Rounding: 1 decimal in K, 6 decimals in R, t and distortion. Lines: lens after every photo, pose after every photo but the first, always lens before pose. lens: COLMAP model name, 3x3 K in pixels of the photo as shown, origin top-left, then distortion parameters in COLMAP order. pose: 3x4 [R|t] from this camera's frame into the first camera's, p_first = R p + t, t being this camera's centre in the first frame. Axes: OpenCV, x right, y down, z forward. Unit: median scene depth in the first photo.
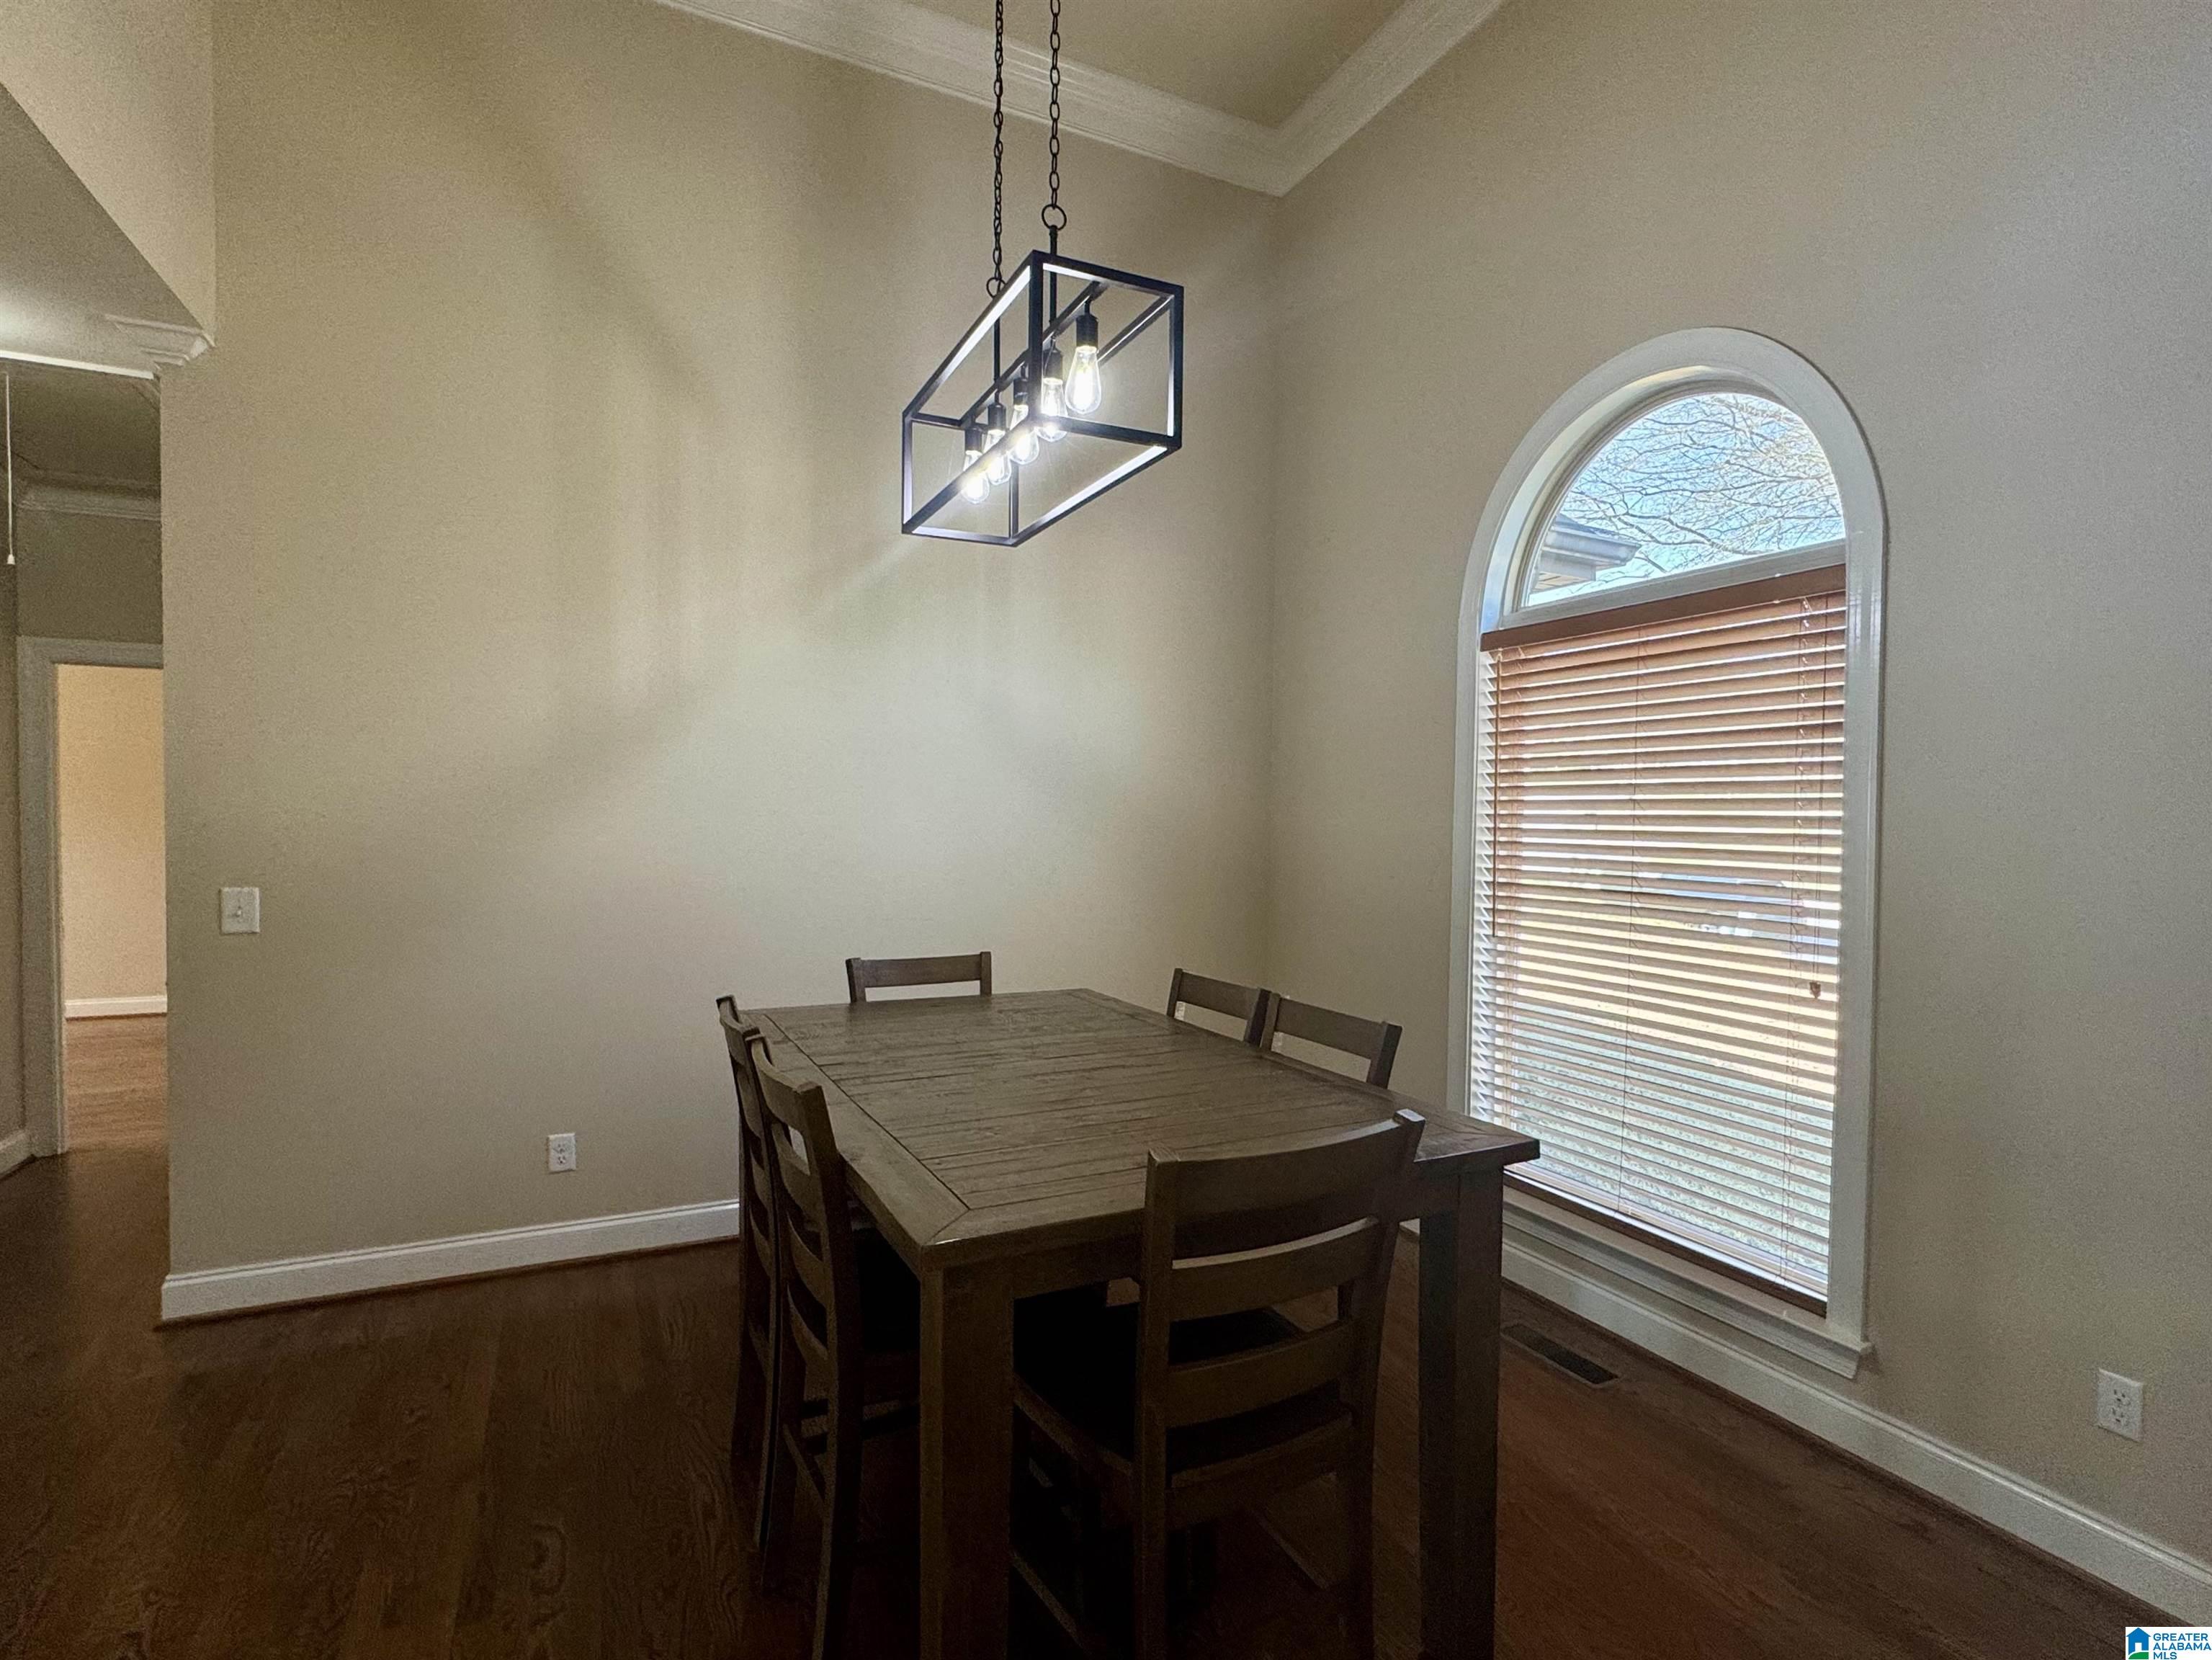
lens RADIAL K [[1088.0, 0, 1107.8], [0, 1088.0, 830.3], [0, 0, 1]] dist [-0.001187, -0.000371]
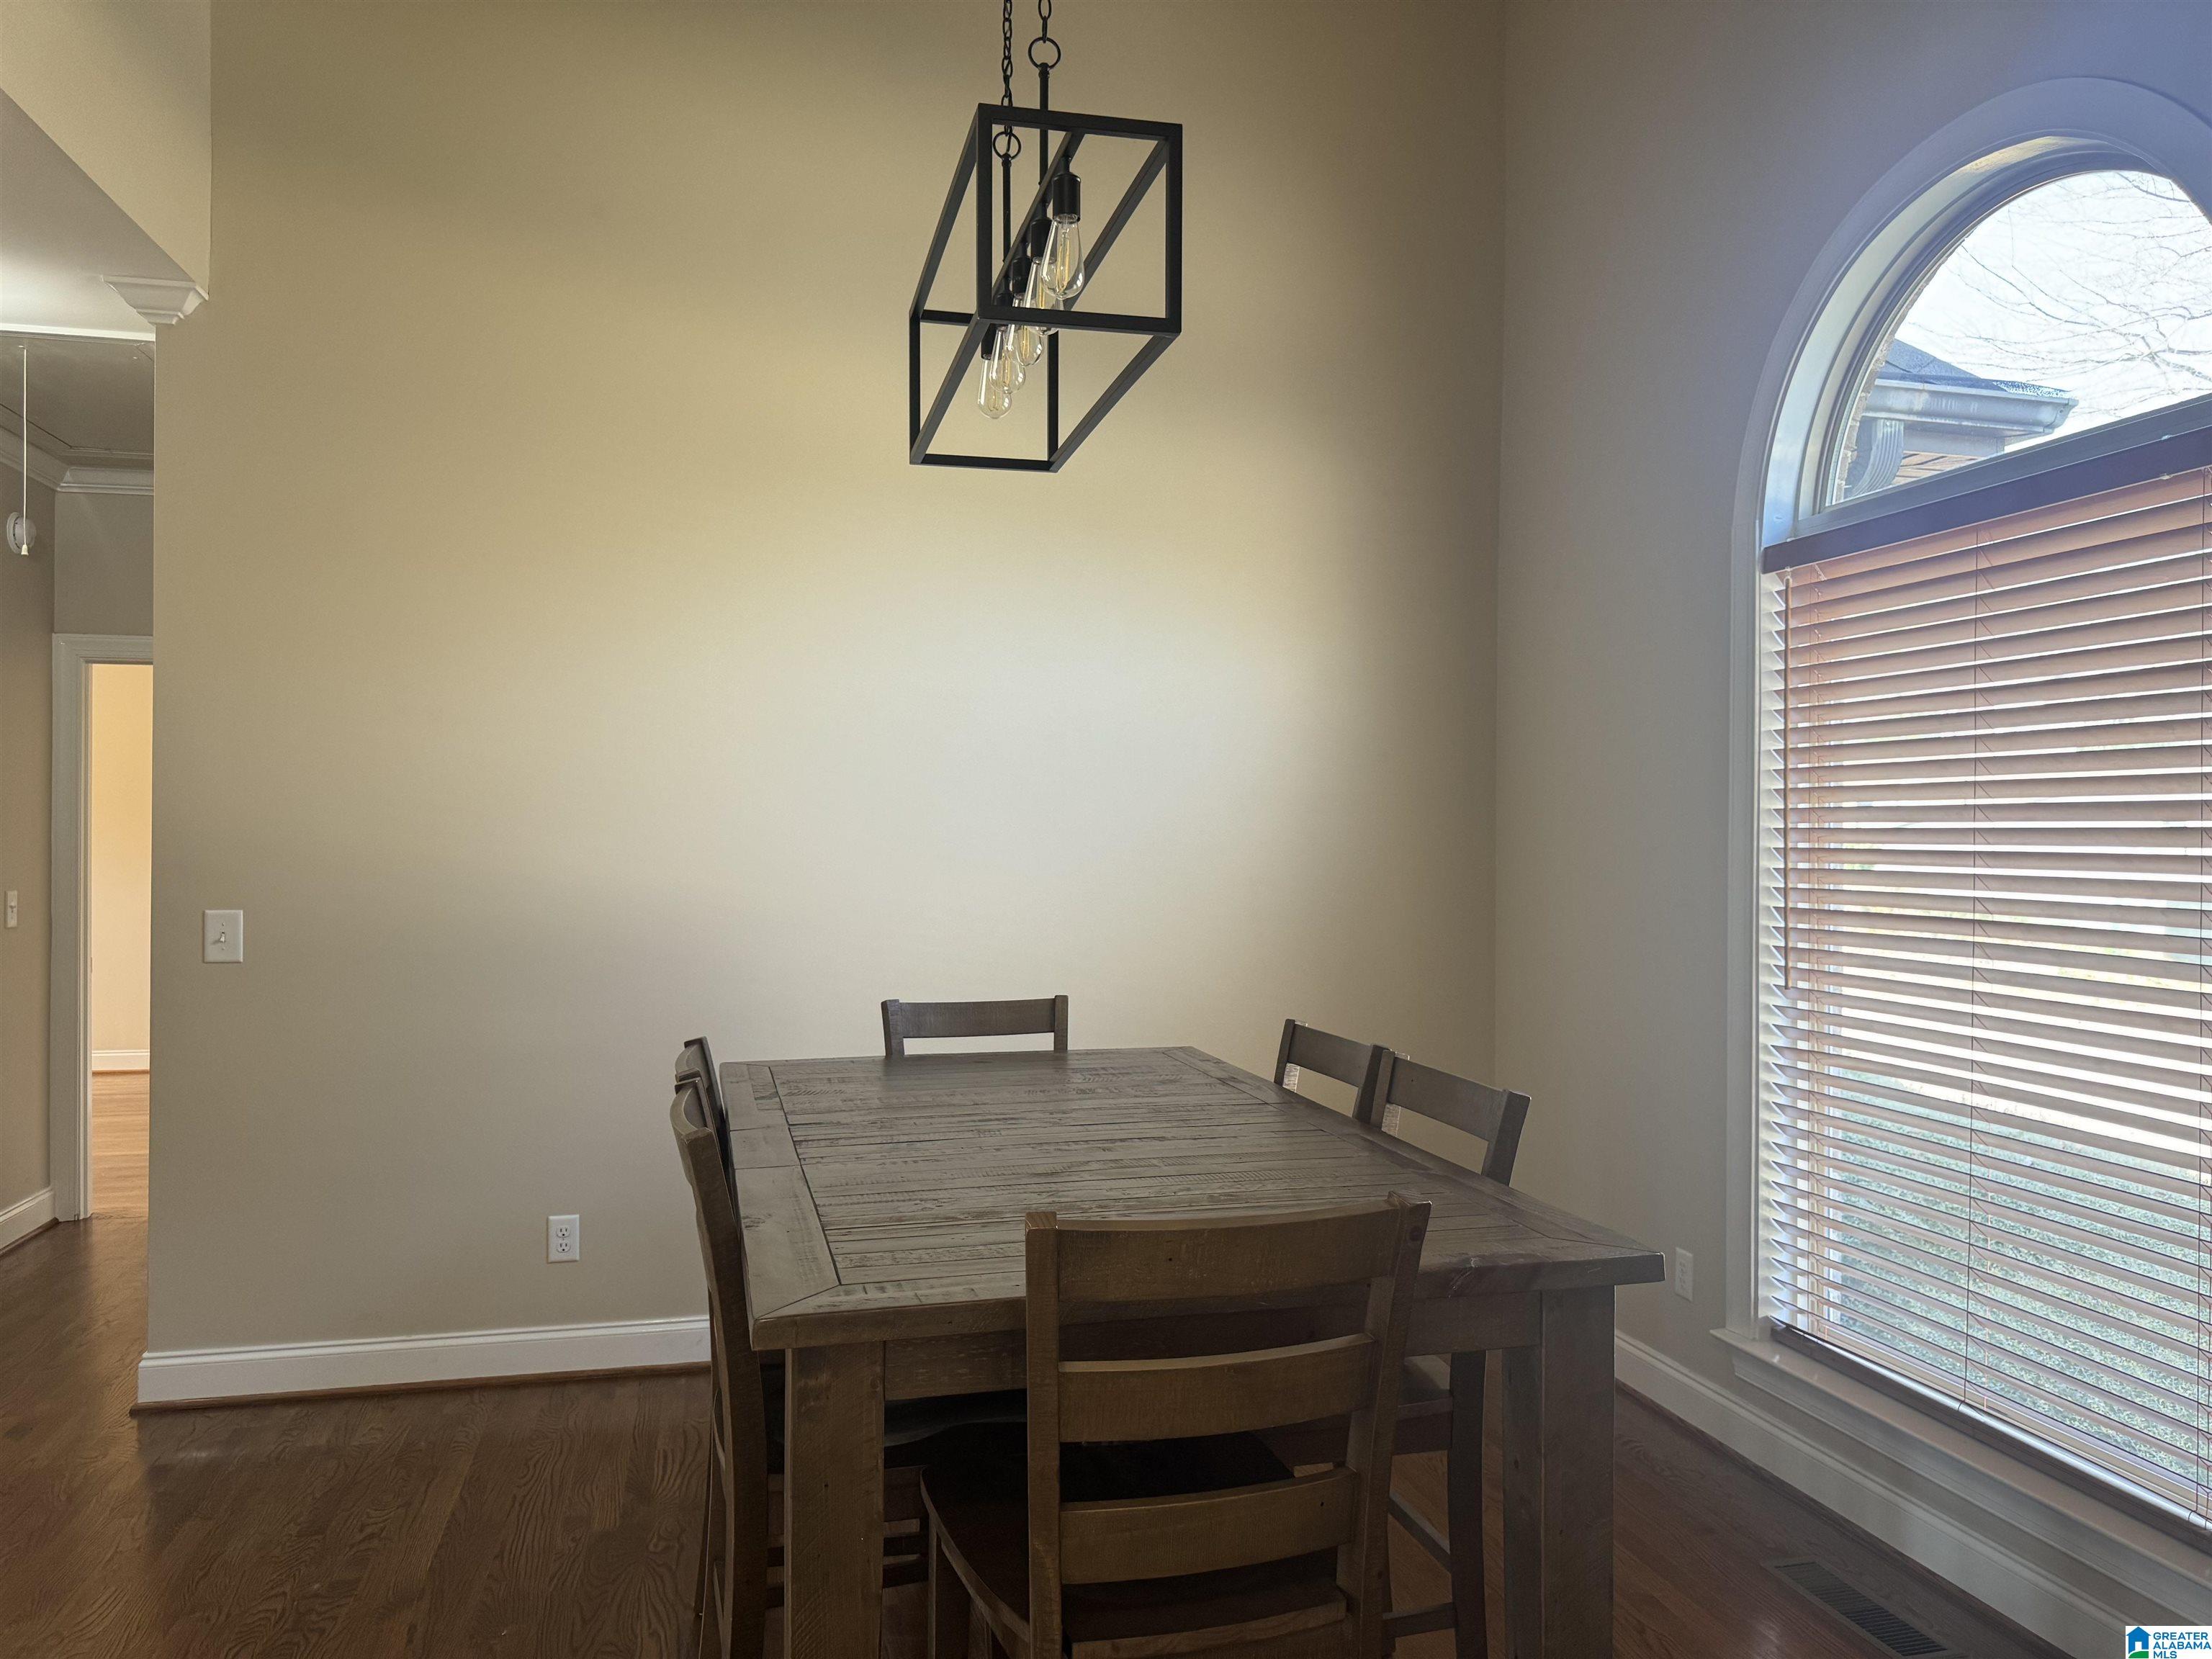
lens RADIAL K [[1501.8, 0, 1072.5], [0, 1501.8, 803.4], [0, 0, 1]] dist [0.074089, -0.094073]
pose [[0.973258, -0.012990, -0.229345, 0.151021], [0.004892, 0.999345, -0.035845, 0.015102], [0.229661, 0.033765, 0.972685, -0.036825]]
